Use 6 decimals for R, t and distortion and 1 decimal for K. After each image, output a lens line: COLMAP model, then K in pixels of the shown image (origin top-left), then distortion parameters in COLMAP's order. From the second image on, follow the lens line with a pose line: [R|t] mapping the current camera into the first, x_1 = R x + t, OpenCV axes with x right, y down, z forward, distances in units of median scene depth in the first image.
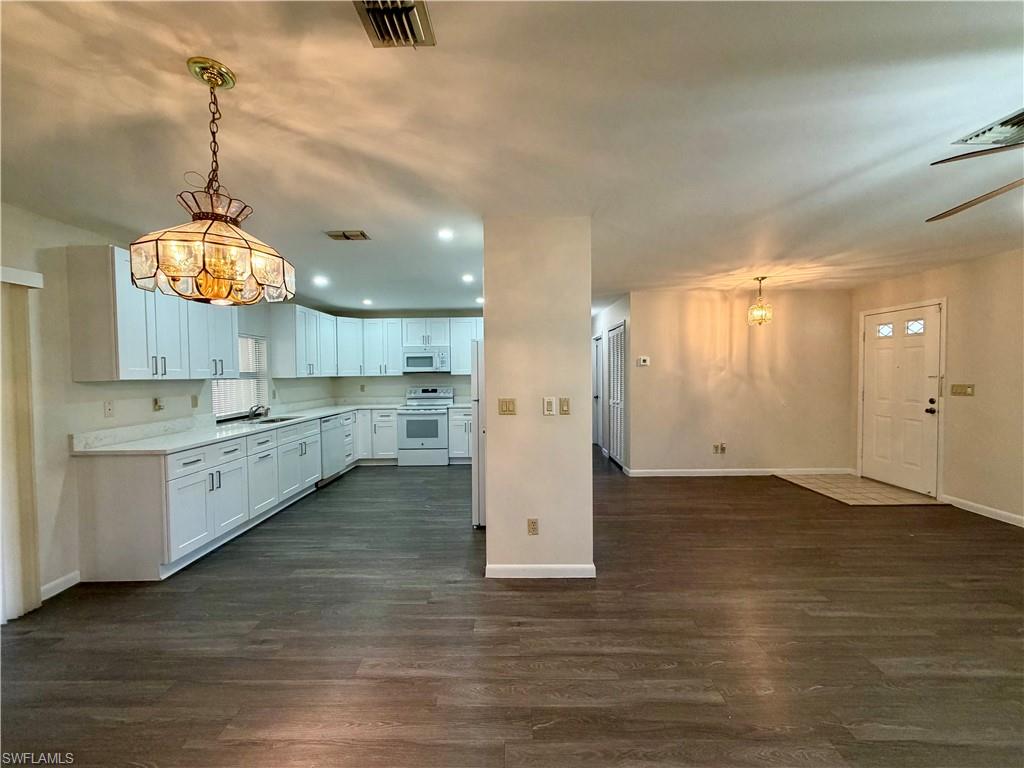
lens RADIAL K [[407.8, 0, 510.6], [0, 407.8, 383.6], [0, 0, 1]] dist [0.000114, 0.000078]
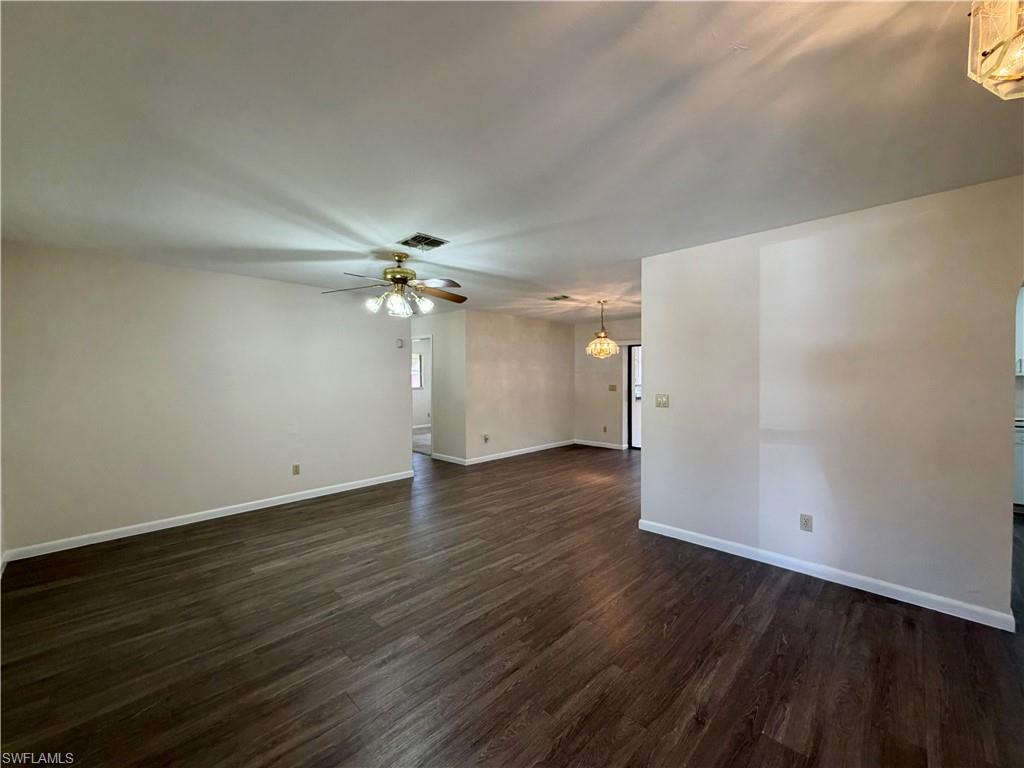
lens RADIAL K [[407.8, 0, 512.0], [0, 407.8, 384.5], [0, 0, 1]] dist [0.000114, 0.000078]
pose [[-0.689676, 0.029235, -0.723527, 0.952502], [-0.006953, 0.998871, 0.046988, -0.036304], [0.724084, 0.037437, -0.688695, 1.053581]]
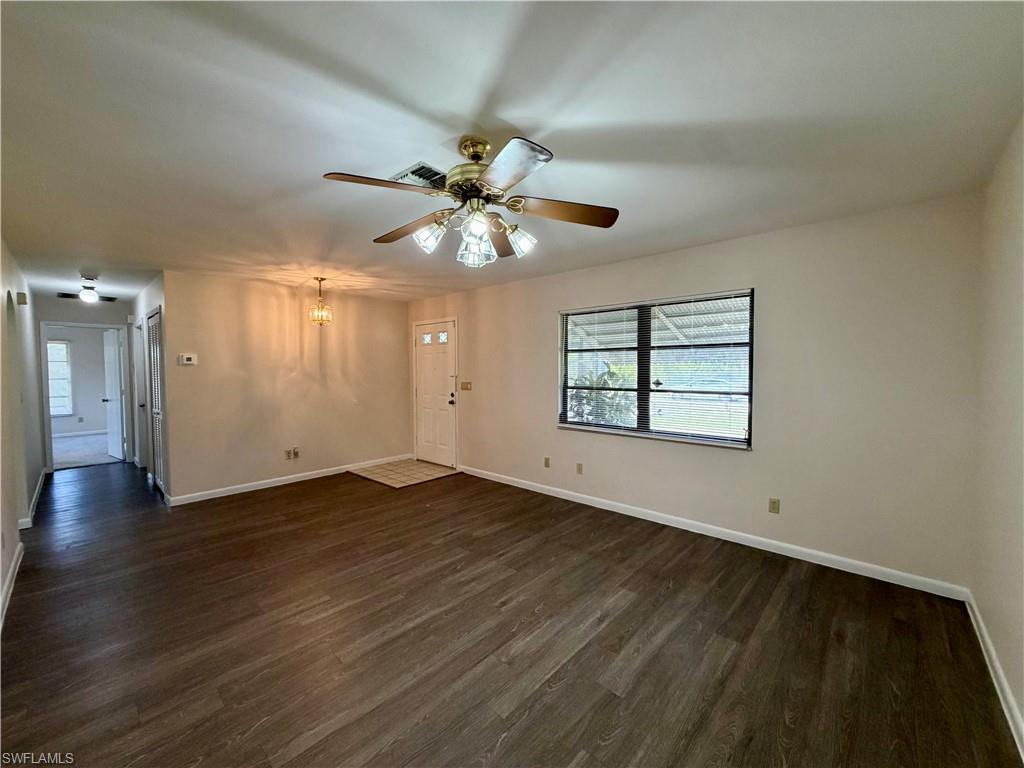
lens RADIAL K [[407.8, 0, 510.4], [0, 407.8, 382.6], [0, 0, 1]] dist [0.000114, 0.000078]
pose [[0.669841, -0.019748, 0.742242, 0.195990], [0.019166, 0.999773, 0.009304, -0.005502], [-0.742257, 0.007993, 0.670067, -0.013085]]
